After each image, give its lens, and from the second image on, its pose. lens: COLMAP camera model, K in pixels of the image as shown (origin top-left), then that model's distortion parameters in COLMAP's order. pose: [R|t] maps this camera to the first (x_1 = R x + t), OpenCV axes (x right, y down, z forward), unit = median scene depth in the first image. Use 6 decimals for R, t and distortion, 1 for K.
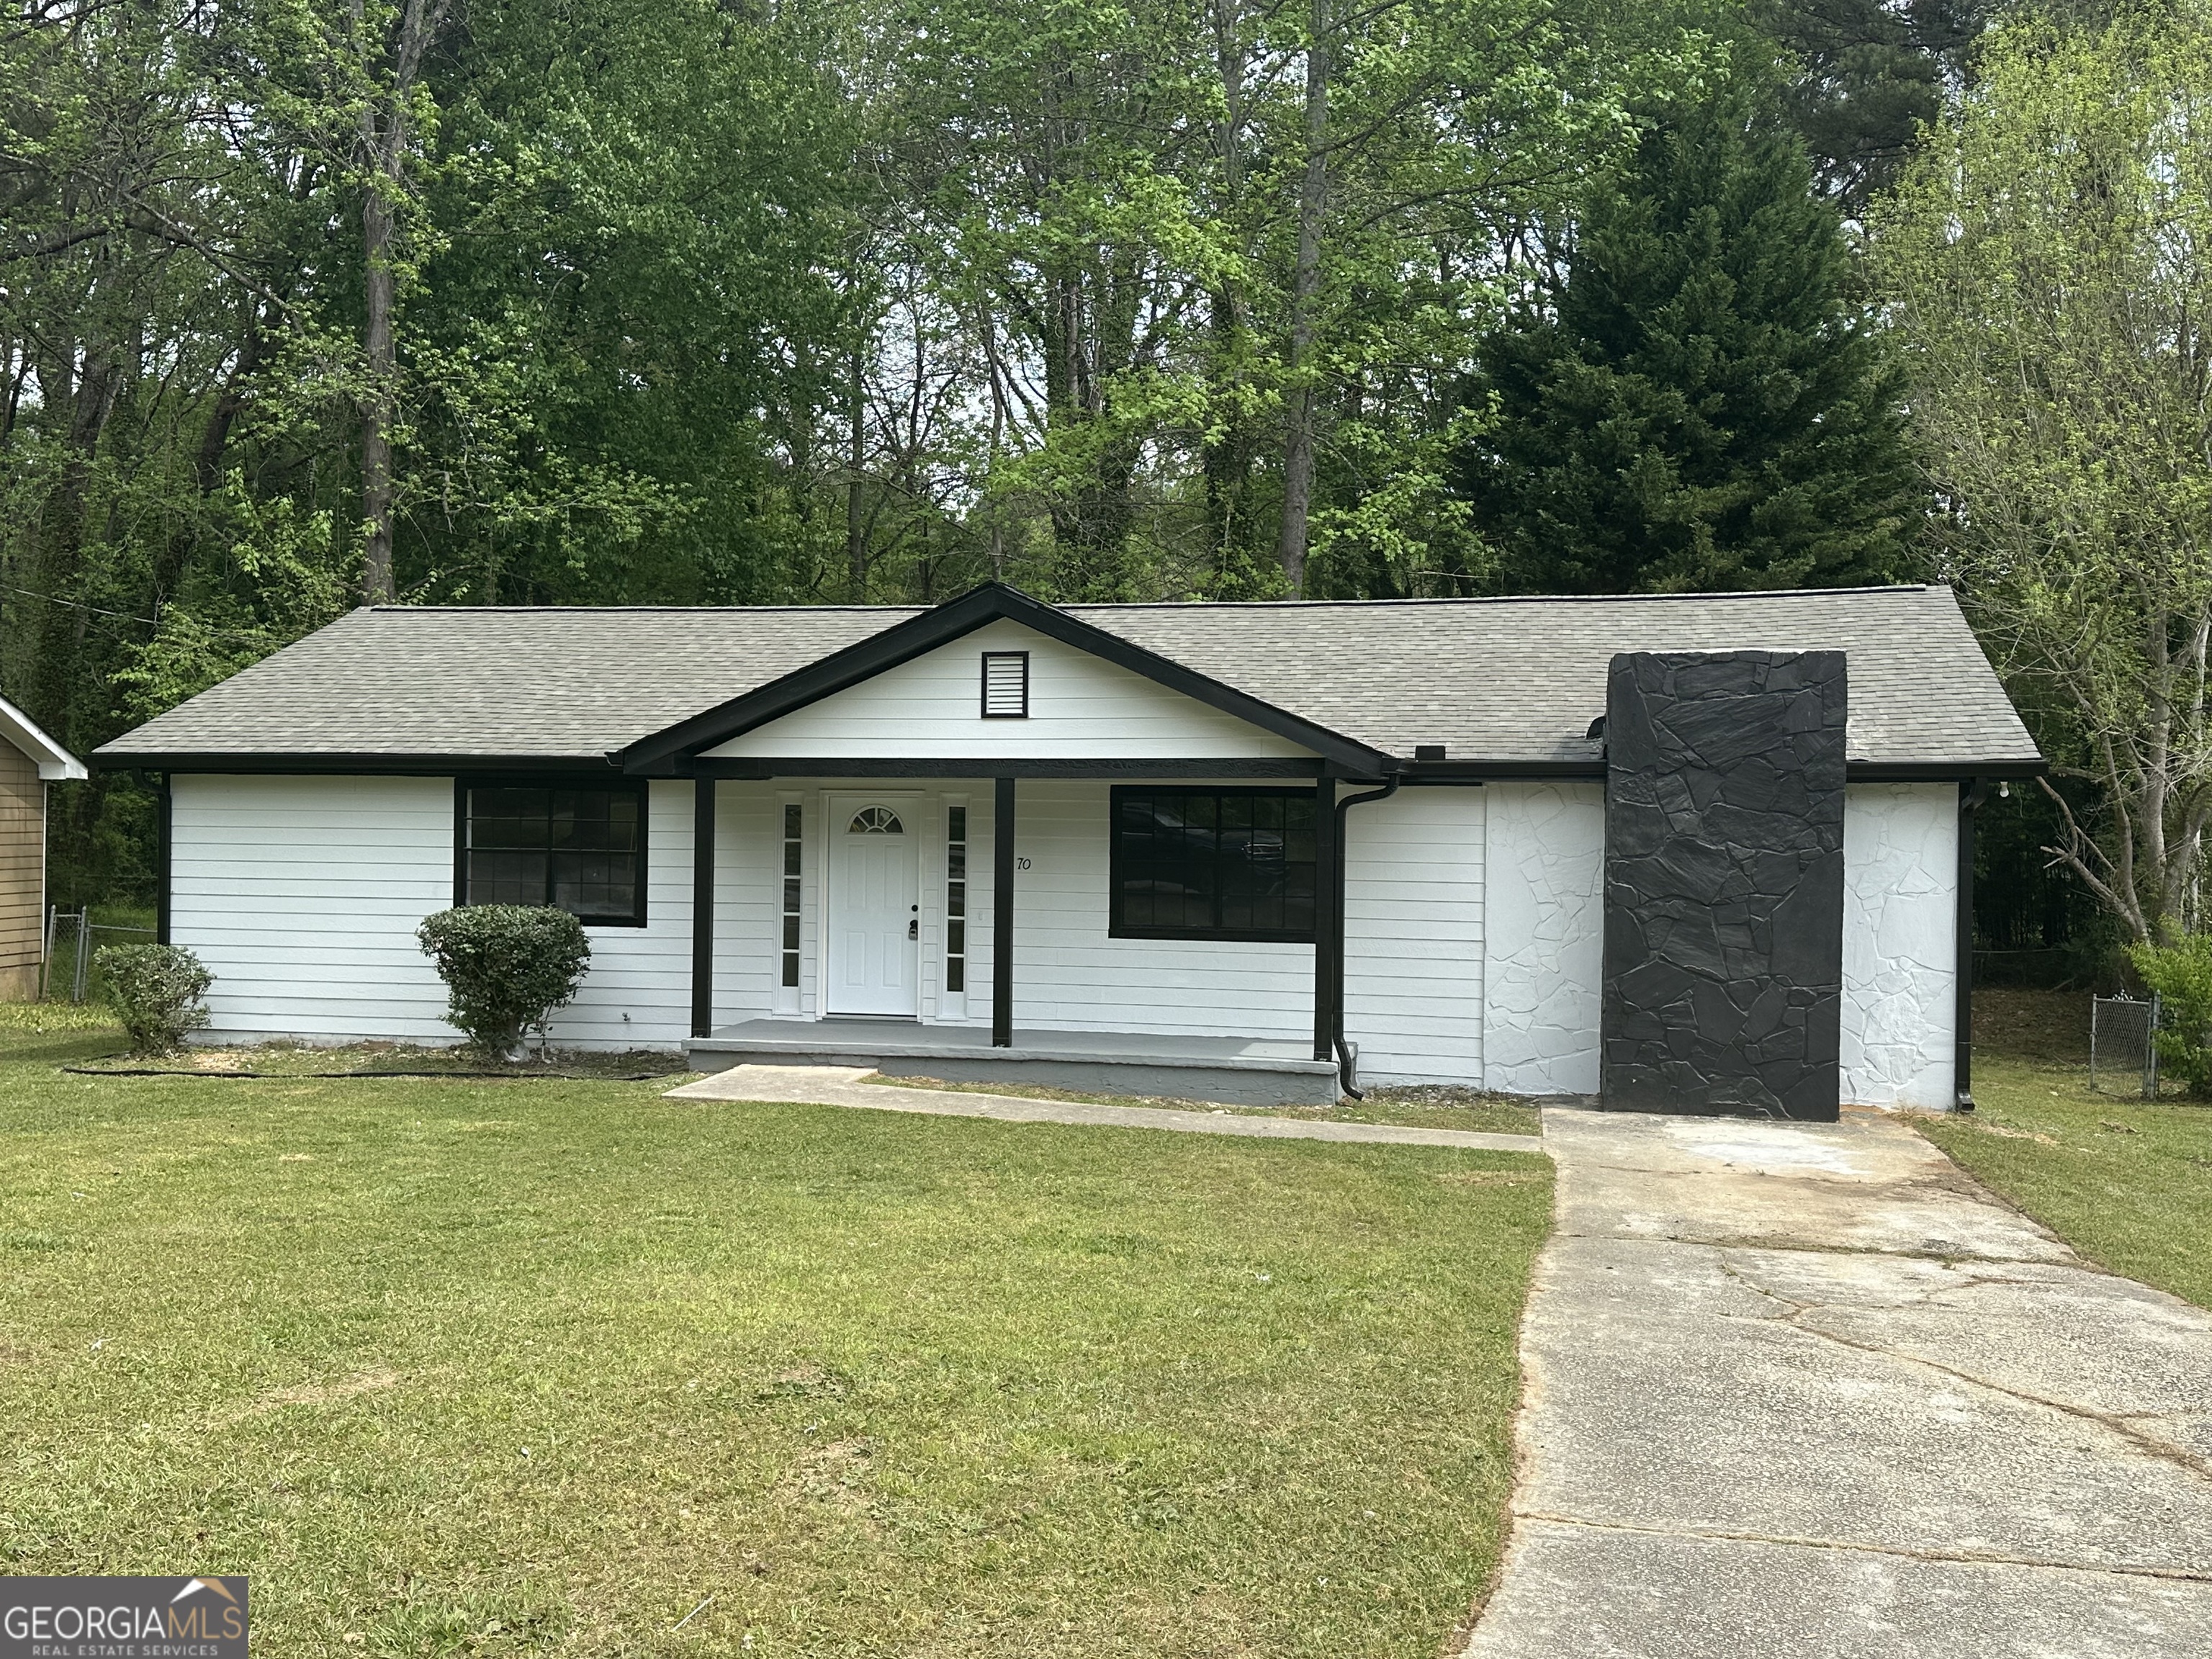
lens RADIAL K [[1887.0, 0, 1092.2], [0, 1887.0, 828.9], [0, 0, 1]] dist [0.060315, -0.026279]
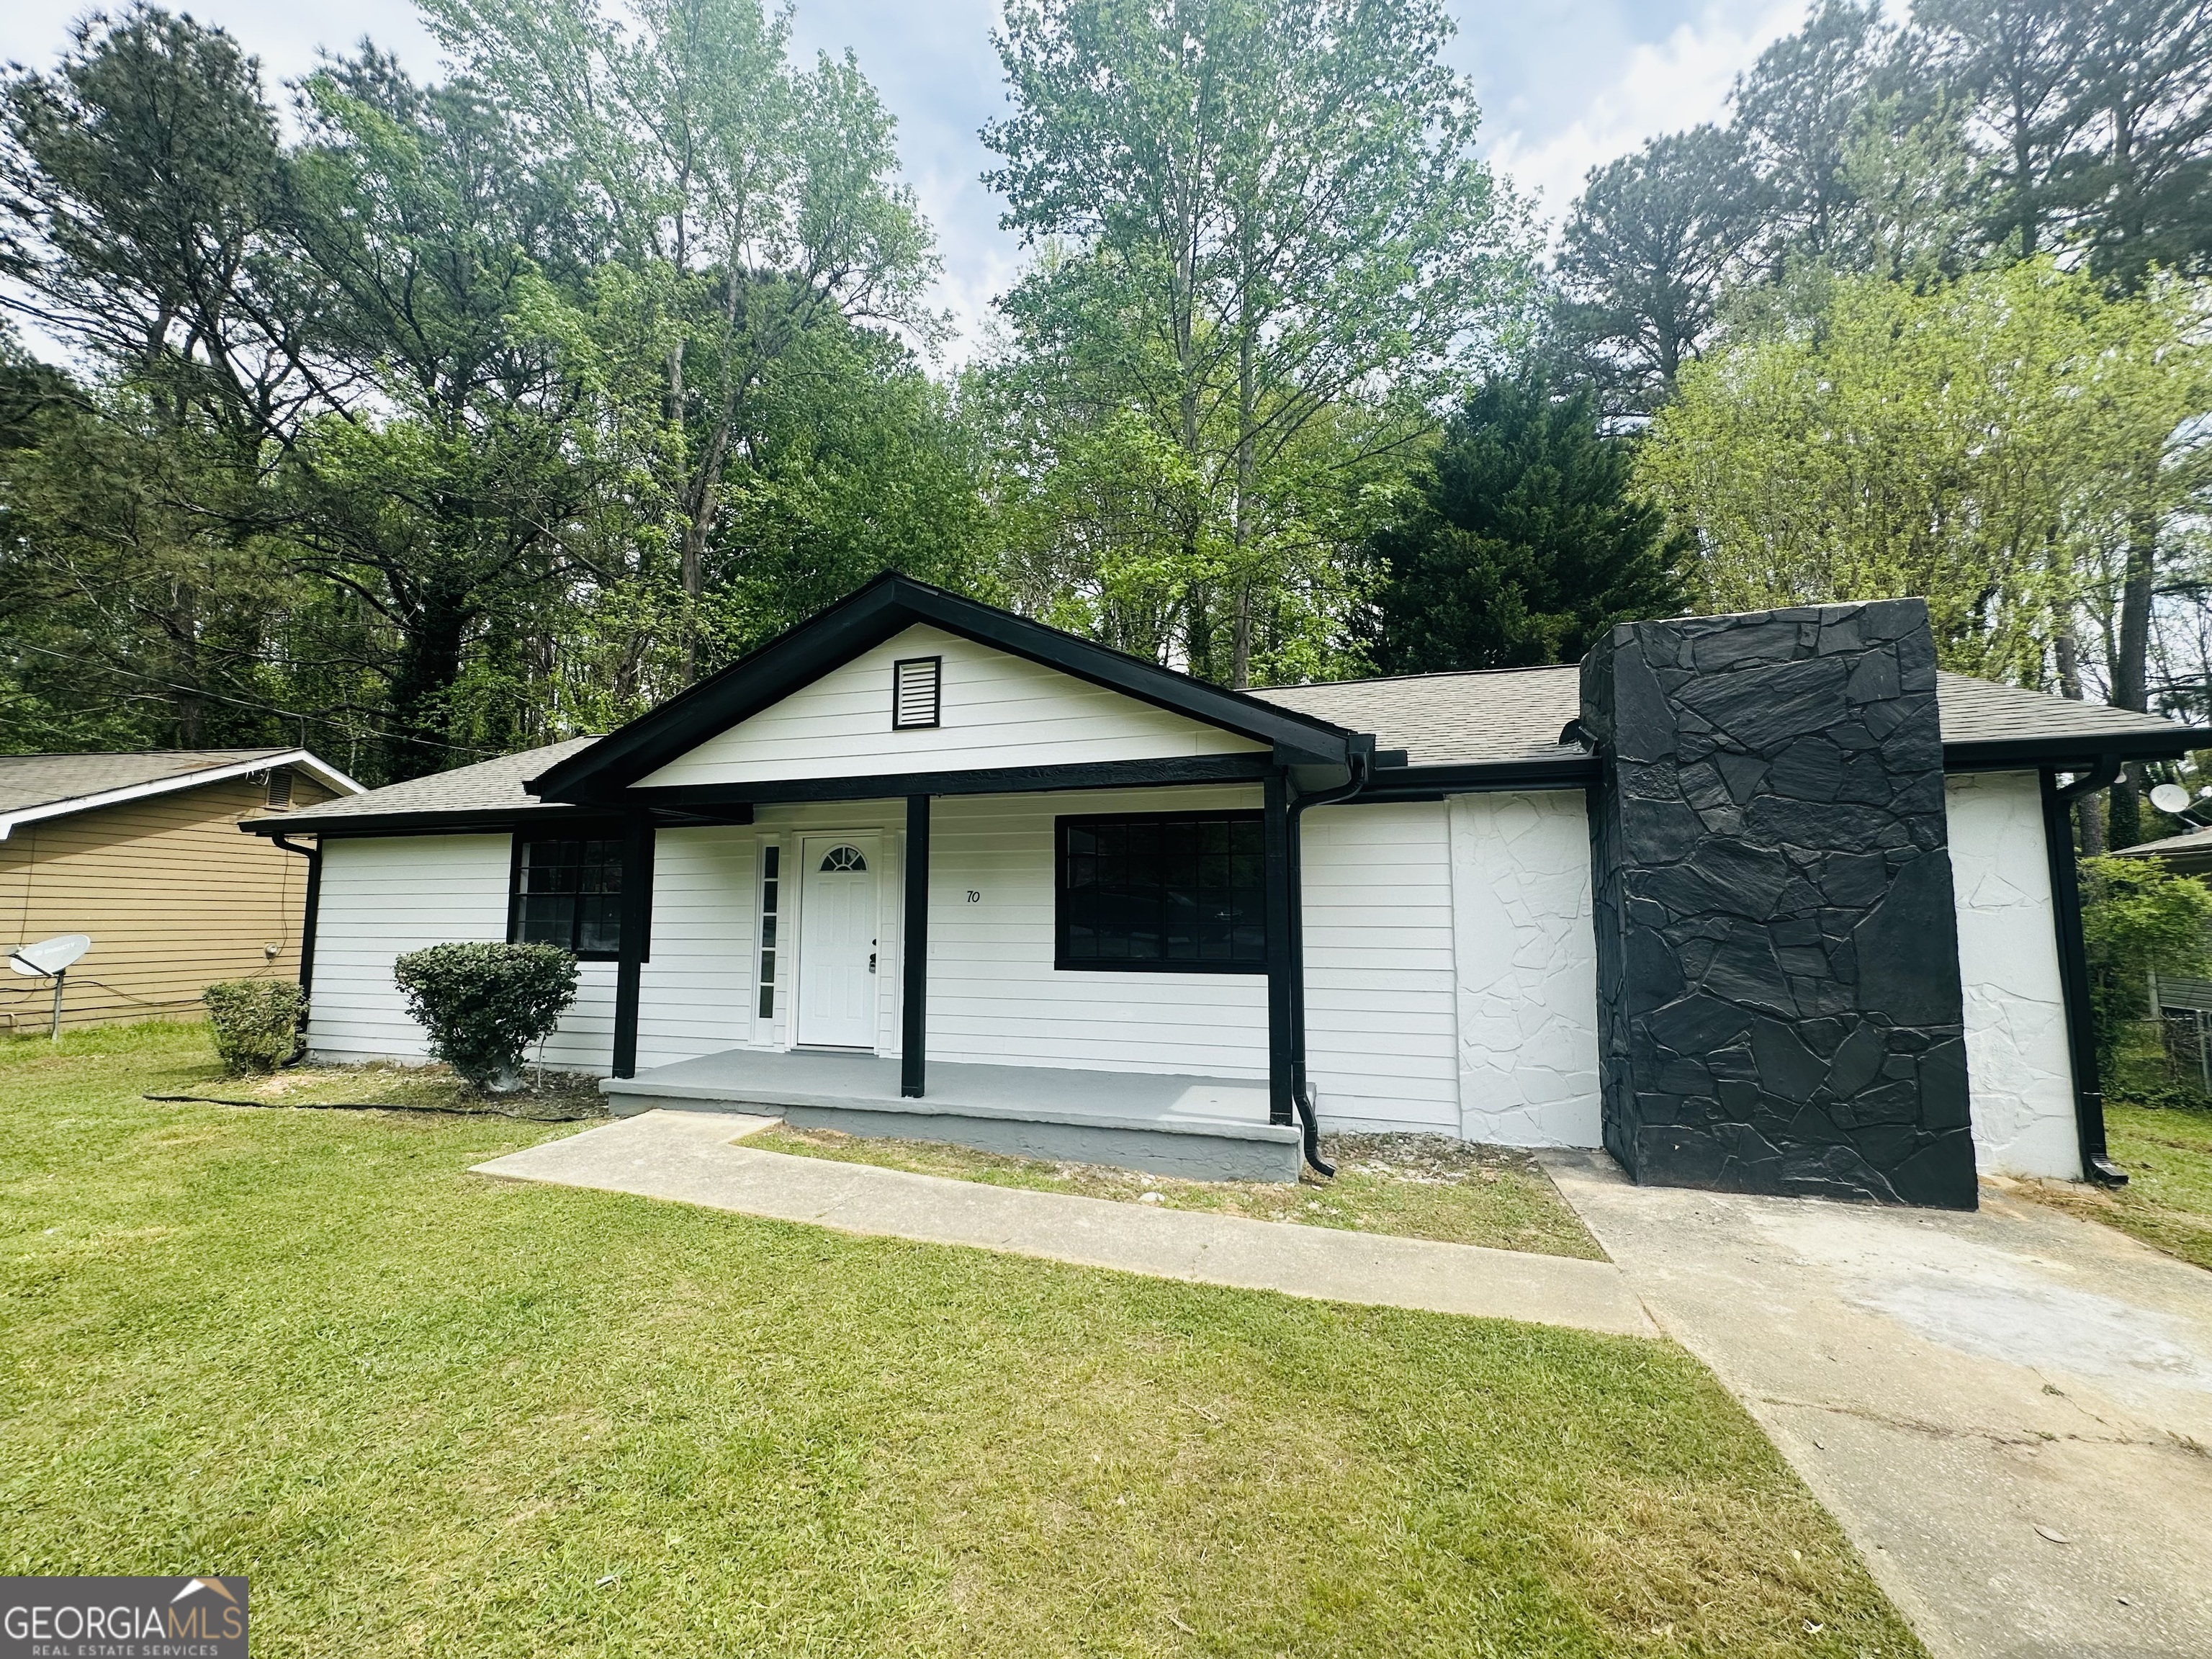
lens RADIAL K [[882.8, 0, 1101.9], [0, 882.8, 823.2], [0, 0, 1]] dist [0.011123, 0.000992]
pose [[0.998068, -0.019643, -0.058937, 0.064712], [0.013692, 0.994920, -0.099736, 0.029334], [0.060597, 0.098737, 0.993267, 0.557479]]
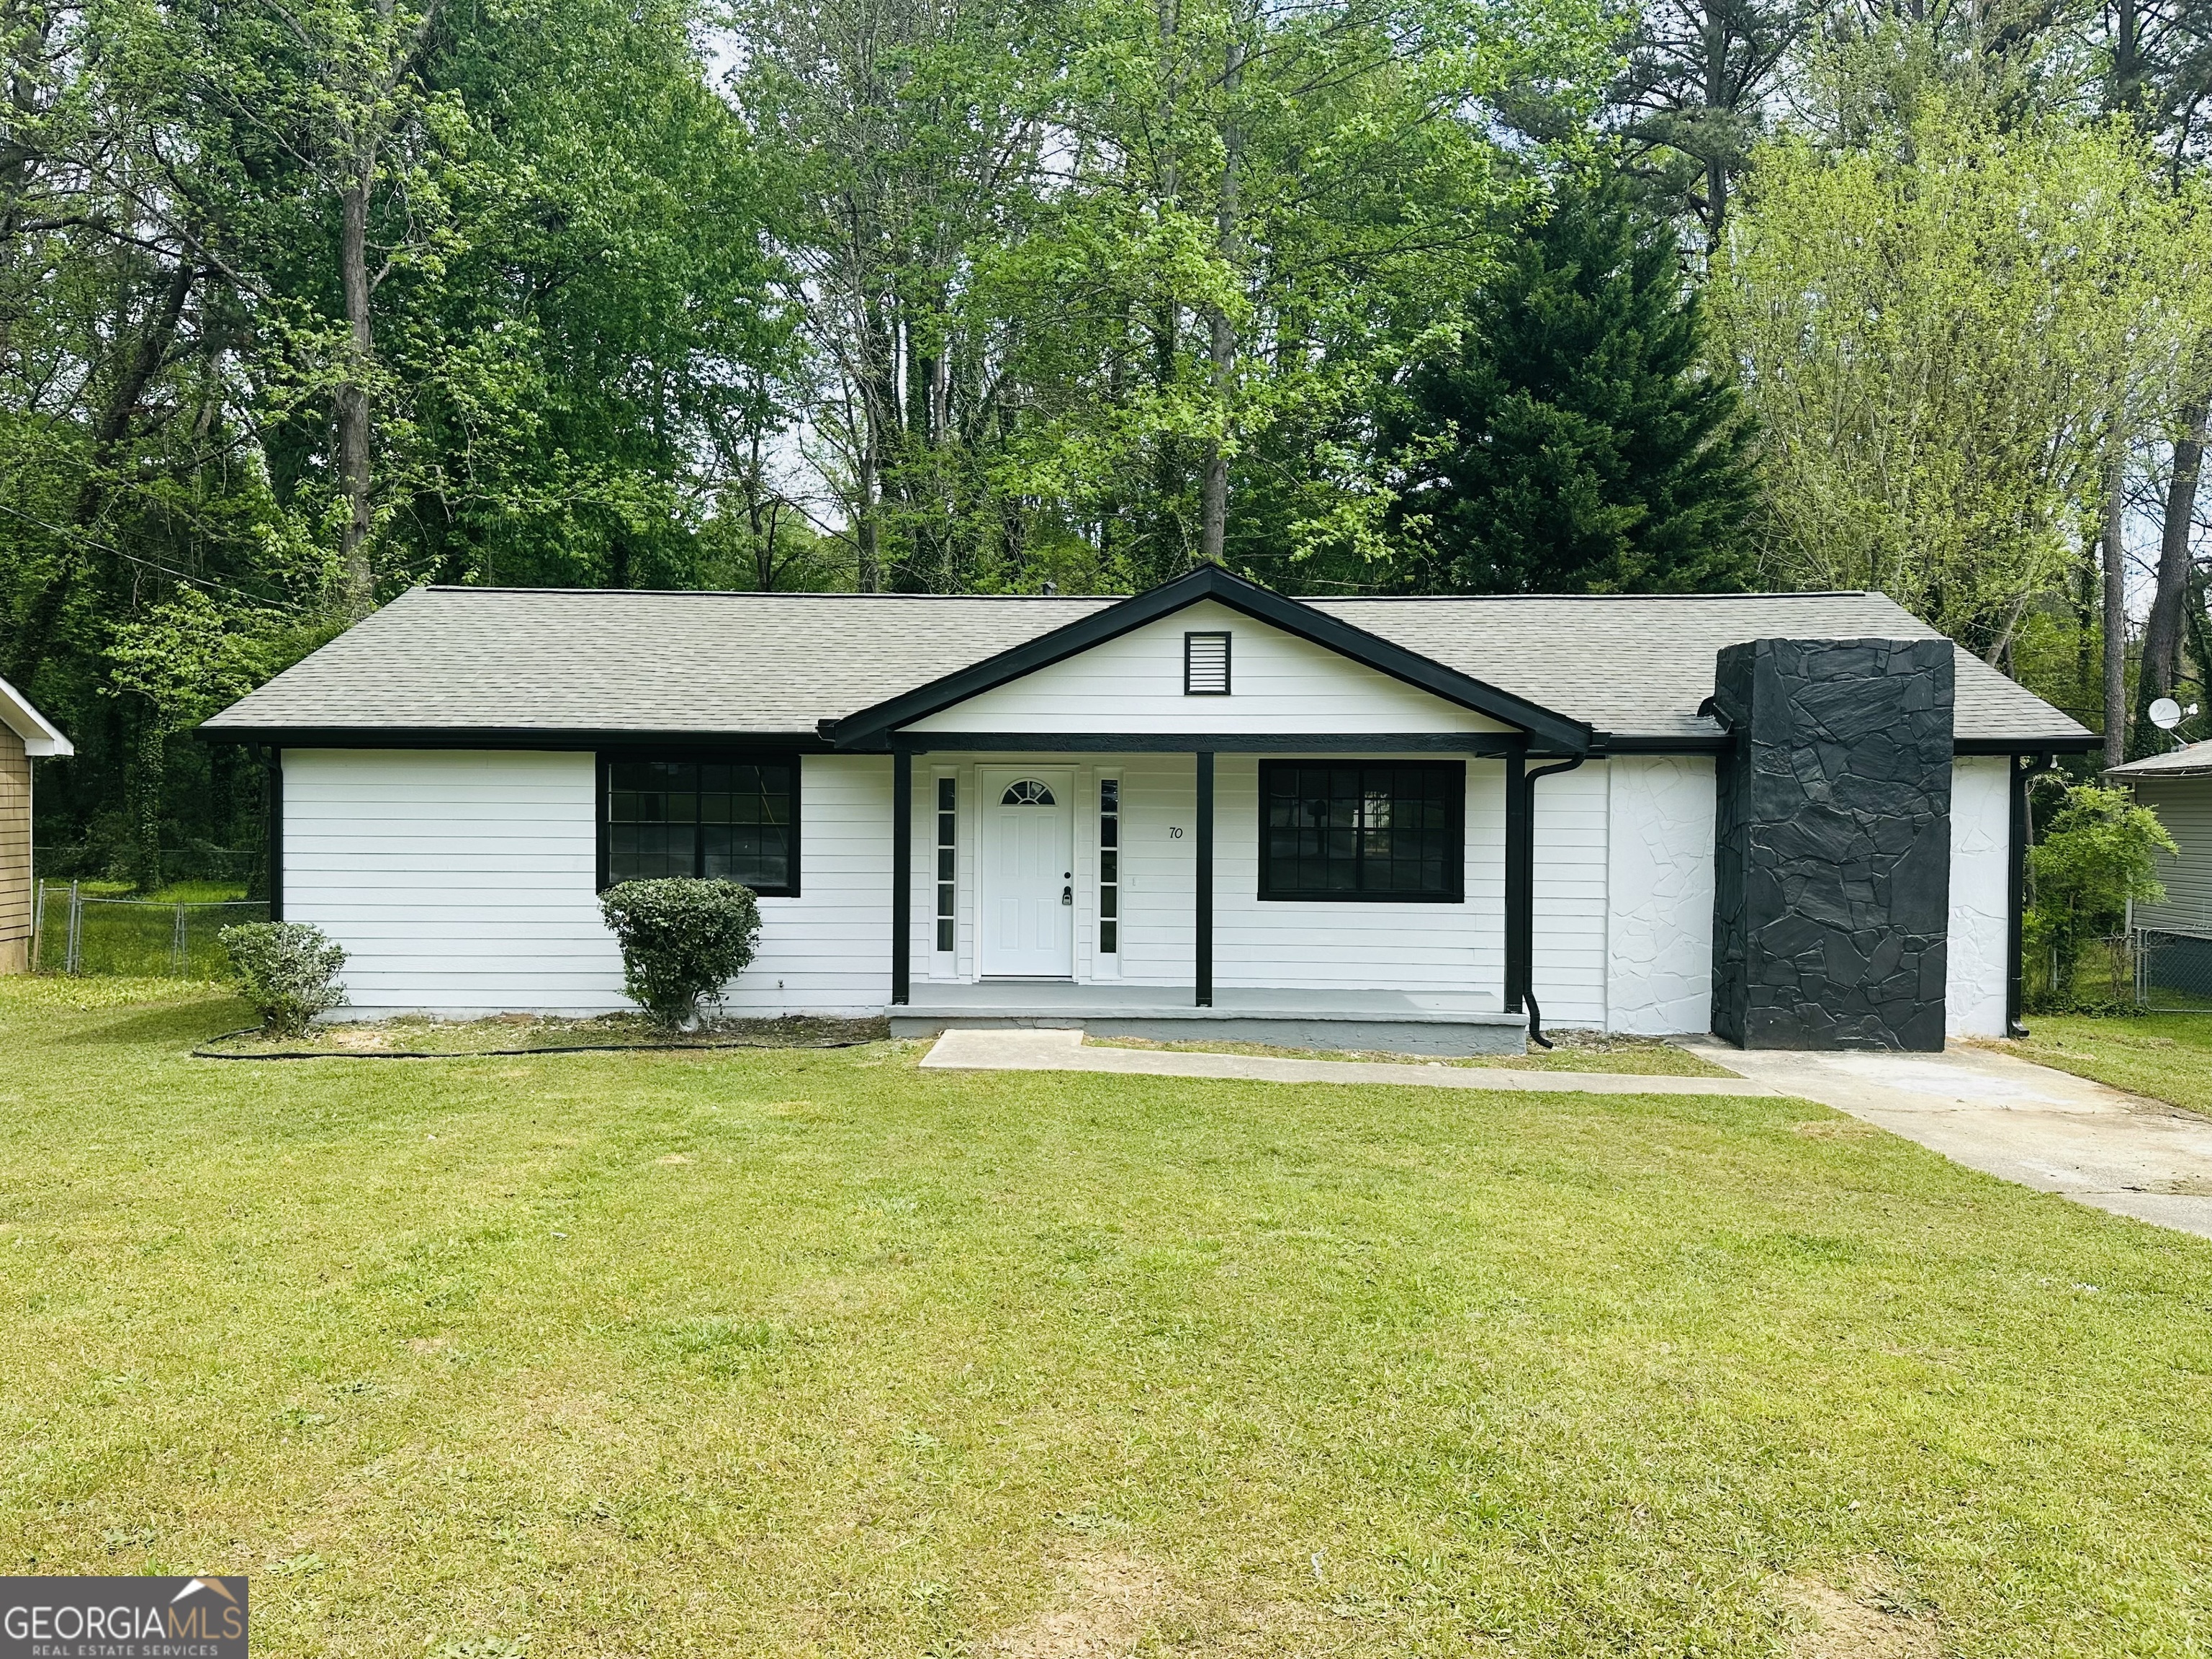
lens RADIAL K [[1521.2, 0, 1108.3], [0, 1521.2, 821.0], [0, 0, 1]] dist [0.042079, -0.026136]
pose [[0.983575, -0.008194, 0.180312, -0.242505], [0.005332, 0.999852, 0.016350, -0.002525], [-0.180419, -0.015120, 0.983474, 0.167472]]
